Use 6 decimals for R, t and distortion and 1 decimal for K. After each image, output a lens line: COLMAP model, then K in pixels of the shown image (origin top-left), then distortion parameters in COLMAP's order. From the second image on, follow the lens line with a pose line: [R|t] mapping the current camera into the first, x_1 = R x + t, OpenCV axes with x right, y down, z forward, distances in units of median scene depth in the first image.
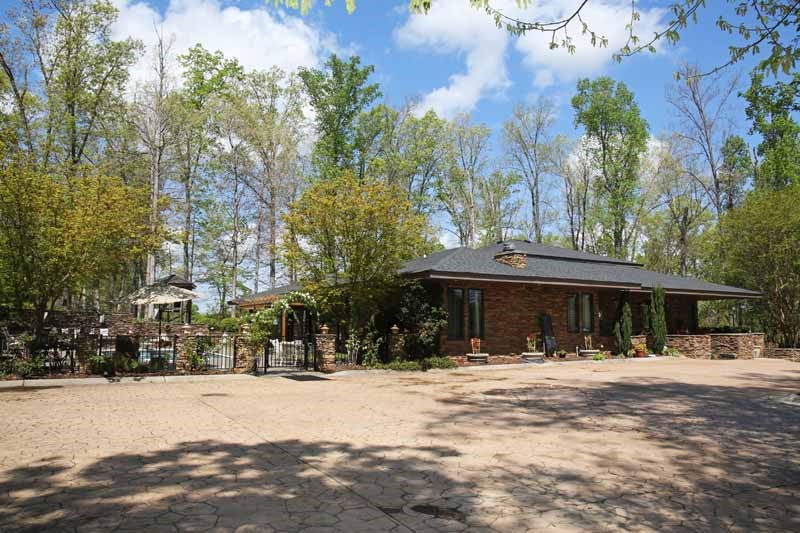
lens RADIAL K [[587.6, 0, 401.2], [0, 587.6, 264.3], [0, 0, 1]] dist [0.006520, 0.000954]
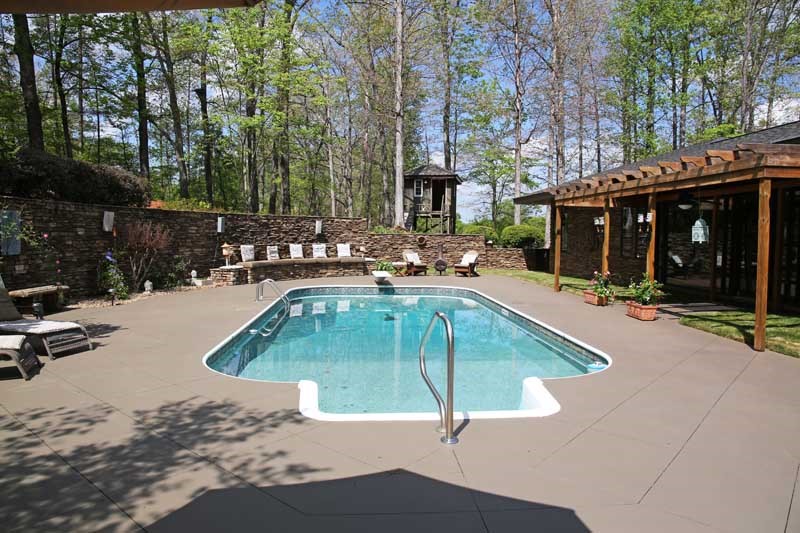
lens RADIAL K [[533.4, 0, 401.8], [0, 533.4, 265.8], [0, 0, 1]] dist [-0.074629, 0.020165]
pose [[0.903644, 0.028029, -0.427366, -0.152638], [0.043101, 0.986839, 0.155857, 0.039255], [0.426110, -0.159259, 0.890543, 0.427804]]
